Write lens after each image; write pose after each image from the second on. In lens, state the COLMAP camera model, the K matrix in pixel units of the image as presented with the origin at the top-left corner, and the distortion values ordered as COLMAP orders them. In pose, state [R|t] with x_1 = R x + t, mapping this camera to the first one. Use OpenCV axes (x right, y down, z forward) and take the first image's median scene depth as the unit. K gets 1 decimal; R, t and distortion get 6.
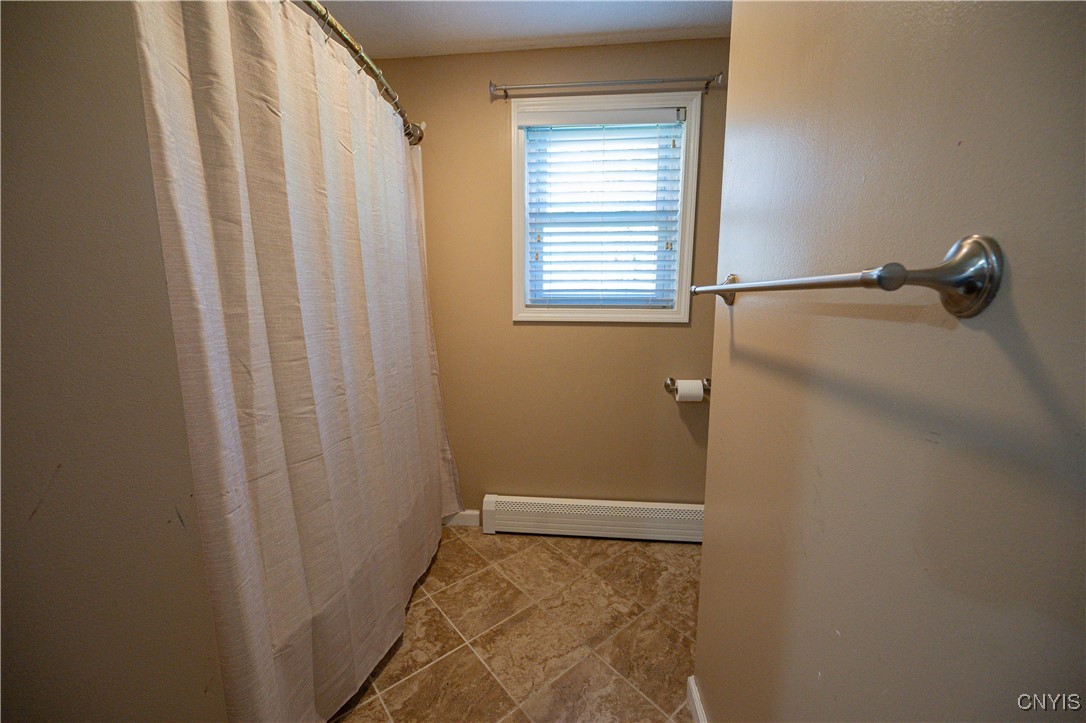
lens RADIAL K [[429.9, 0, 542.2], [0, 429.9, 357.6], [0, 0, 1]] dist [0.002451, -0.000215]
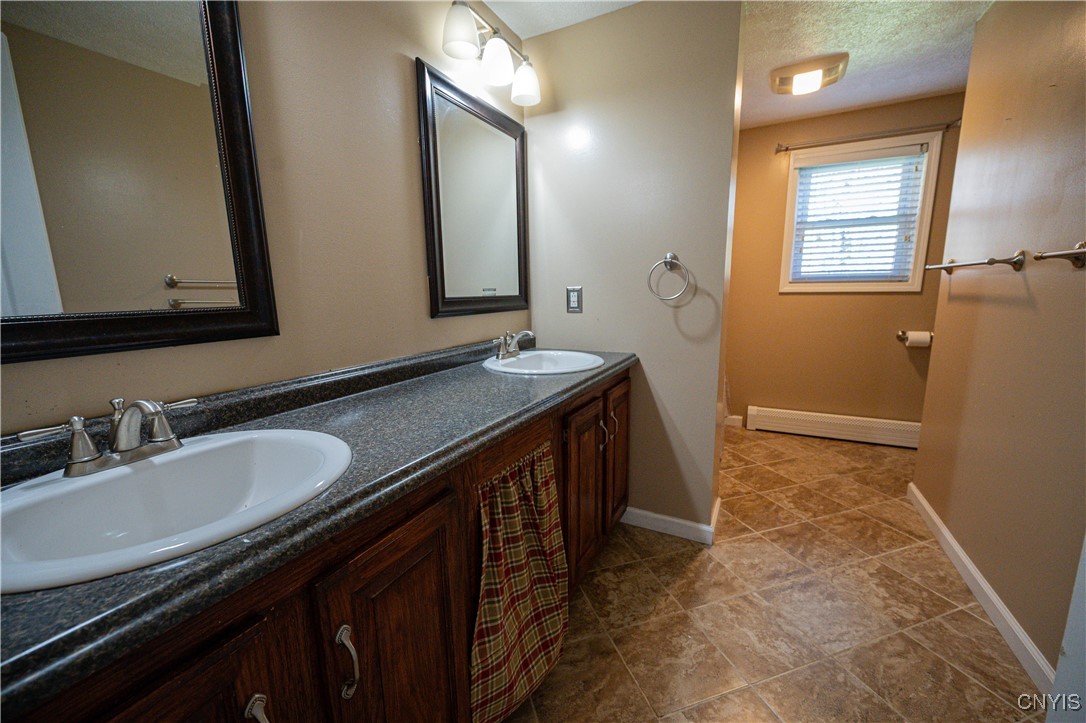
lens RADIAL K [[429.9, 0, 542.6], [0, 429.9, 360.1], [0, 0, 1]] dist [0.002451, -0.000215]
pose [[0.928482, 0.045263, -0.368609, -0.295638], [-0.033636, 0.998715, 0.037912, 0.137357], [0.369851, -0.022802, 0.928811, -0.821029]]
